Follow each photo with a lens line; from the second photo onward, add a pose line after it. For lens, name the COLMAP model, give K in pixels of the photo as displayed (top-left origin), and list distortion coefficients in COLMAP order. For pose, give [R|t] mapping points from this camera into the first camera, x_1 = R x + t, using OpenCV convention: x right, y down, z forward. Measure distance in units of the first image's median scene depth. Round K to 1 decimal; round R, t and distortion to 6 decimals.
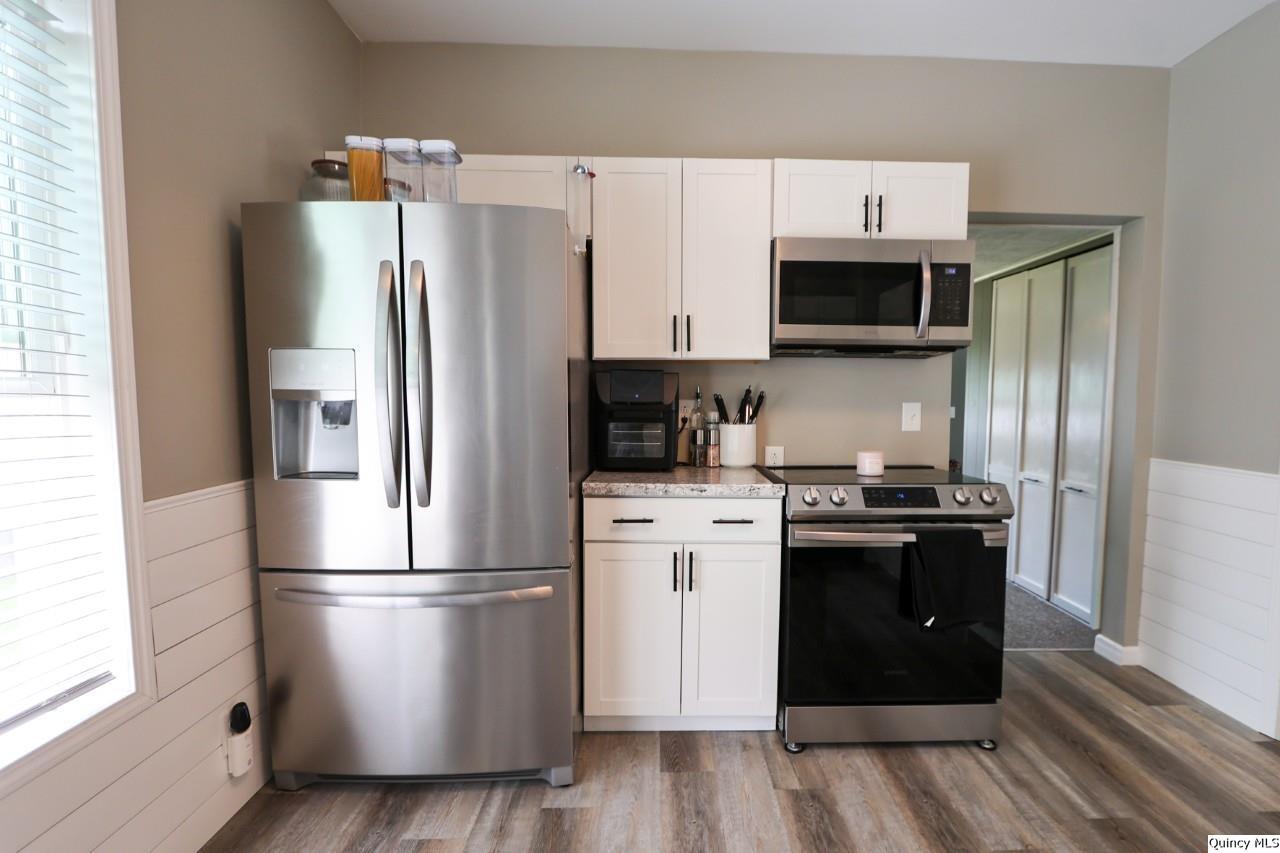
lens RADIAL K [[667.7, 0, 644.5], [0, 667.7, 433.7], [0, 0, 1]] dist [-0.013633, 0.000086]
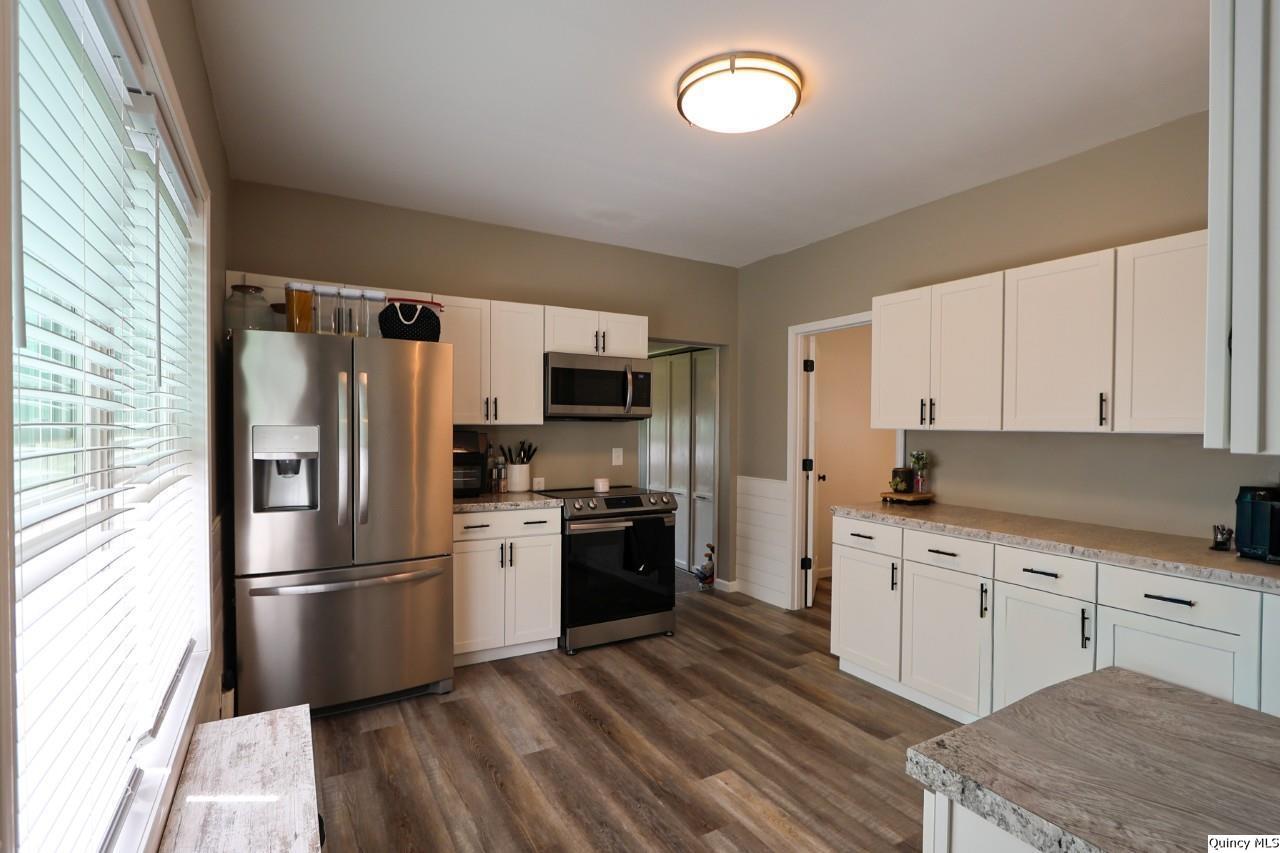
lens RADIAL K [[603.8, 0, 644.5], [0, 603.8, 435.3], [0, 0, 1]] dist [-0.002315, -0.000260]
pose [[0.882444, -0.007973, 0.470351, -0.298949], [0.031958, 0.998563, -0.043030, -0.013570], [-0.469332, 0.053003, 0.881430, -0.433088]]
